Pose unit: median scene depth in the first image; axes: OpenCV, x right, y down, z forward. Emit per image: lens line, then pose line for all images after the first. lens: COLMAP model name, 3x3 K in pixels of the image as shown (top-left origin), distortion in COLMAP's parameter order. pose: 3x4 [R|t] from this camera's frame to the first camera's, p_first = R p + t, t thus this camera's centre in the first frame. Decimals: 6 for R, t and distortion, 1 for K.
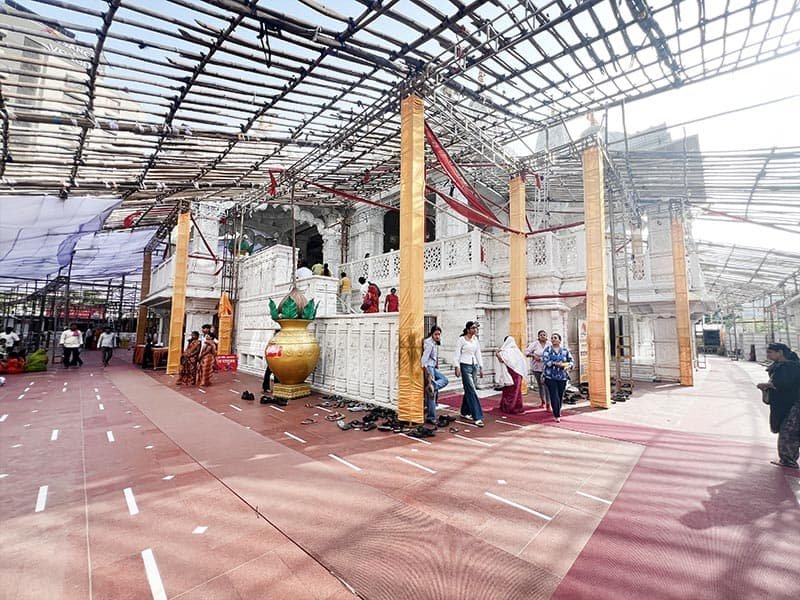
lens RADIAL K [[322.0, 0, 400.0], [0, 322.0, 300.0], [0, 0, 1]] dist [-0.001084, 0.000459]
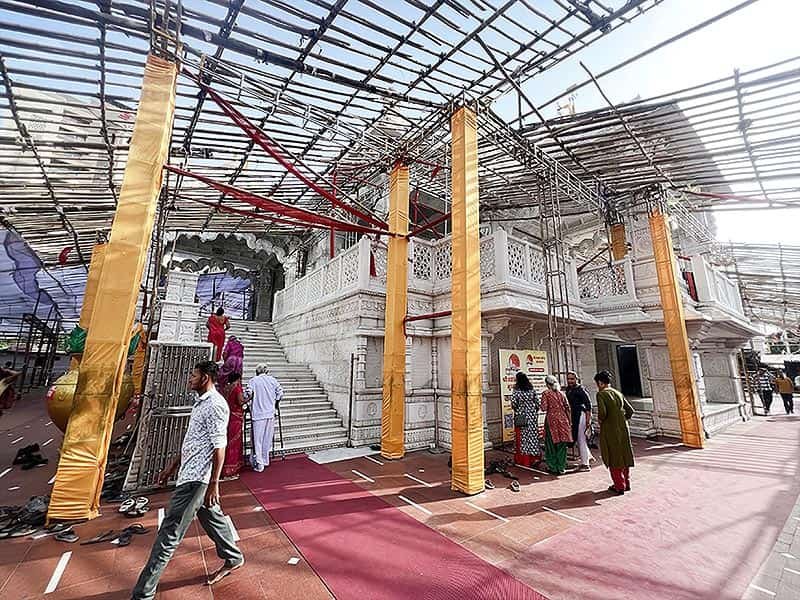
lens RADIAL K [[322.1, 0, 400.0], [0, 322.1, 300.0], [0, 0, 1]] dist [-0.001241, 0.000712]
pose [[0.987386, -0.034536, -0.154521, 0.377604], [0.018374, 0.994321, -0.104823, 0.018989], [0.157264, 0.100662, 0.982413, 0.202771]]
